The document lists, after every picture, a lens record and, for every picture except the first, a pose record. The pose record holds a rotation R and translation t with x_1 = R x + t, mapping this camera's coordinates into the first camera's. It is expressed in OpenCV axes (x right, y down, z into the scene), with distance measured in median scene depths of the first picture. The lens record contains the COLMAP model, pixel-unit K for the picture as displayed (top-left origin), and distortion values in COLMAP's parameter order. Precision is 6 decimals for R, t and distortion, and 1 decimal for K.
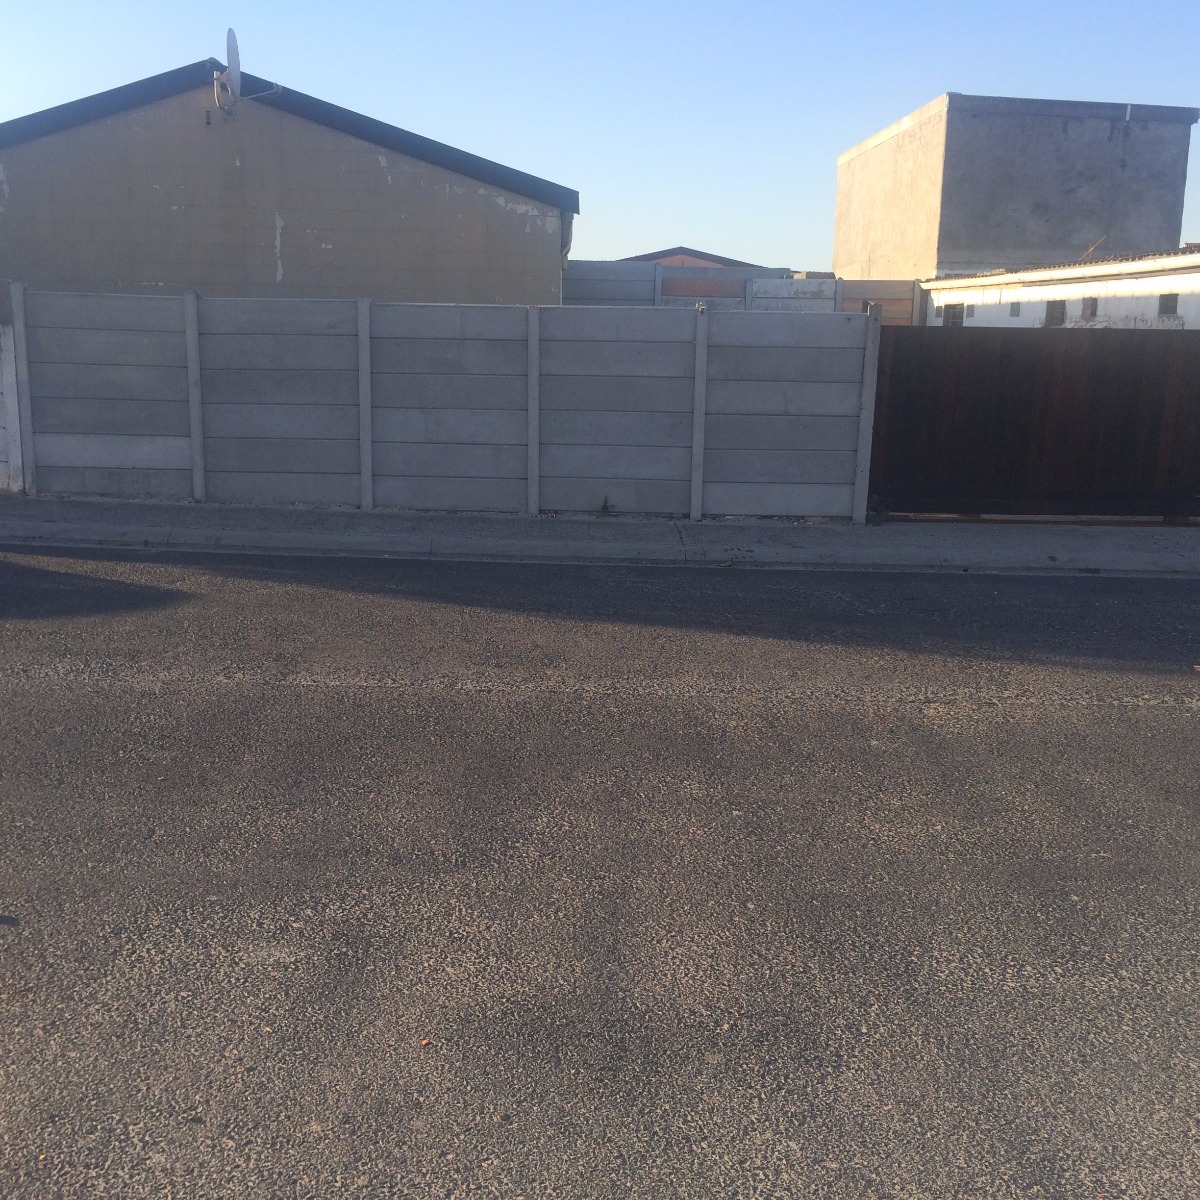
lens RADIAL K [[1388.0, 0, 600.0], [0, 1388.0, 600.0], [0, 0, 1]] dist [0.096988, -0.143560]
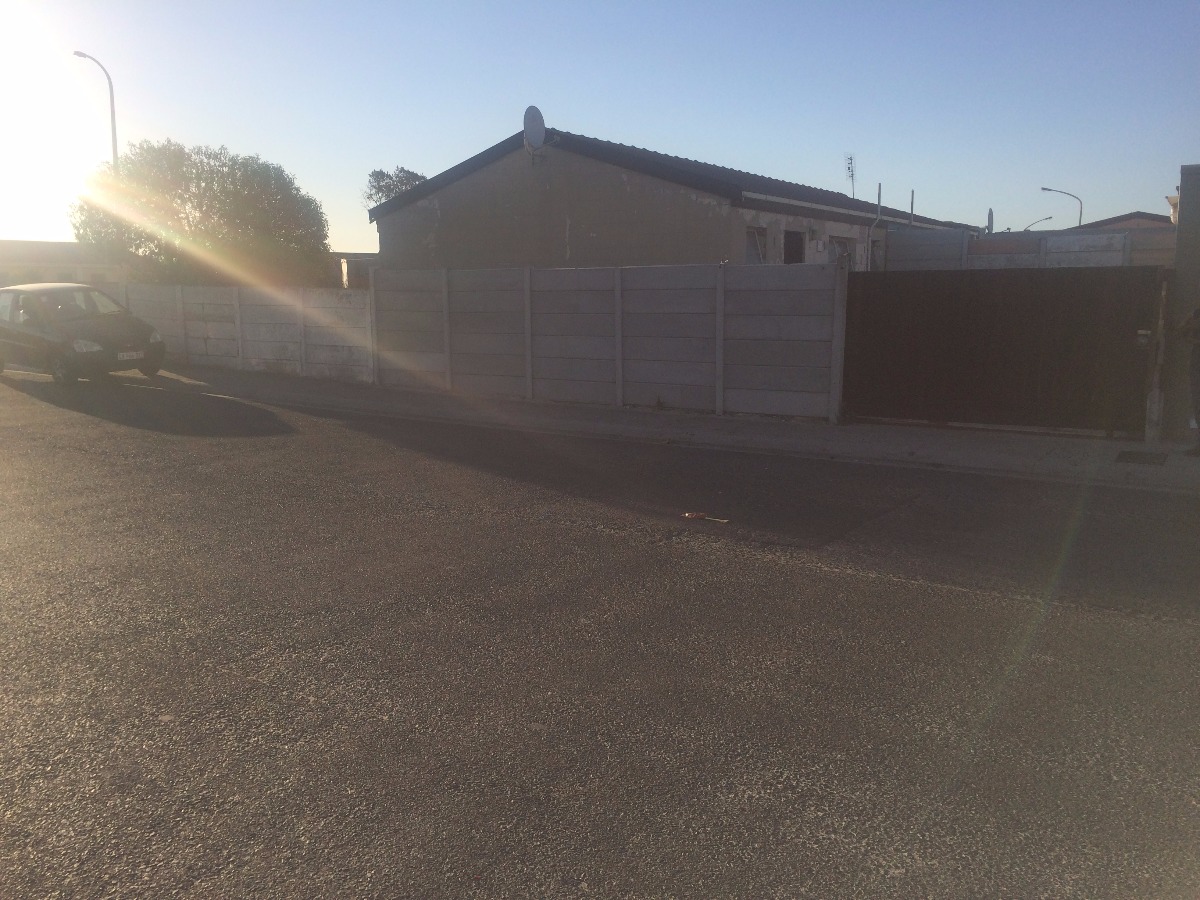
lens RADIAL K [[1041.7, 0, 600.0], [0, 1041.7, 450.0], [0, 0, 1]] dist [0.095119, -0.129281]
pose [[0.827409, 0.060279, -0.558355, 0.698968], [-0.085801, 0.996119, -0.019606, 0.009961], [0.555006, 0.064130, 0.829370, 0.086588]]
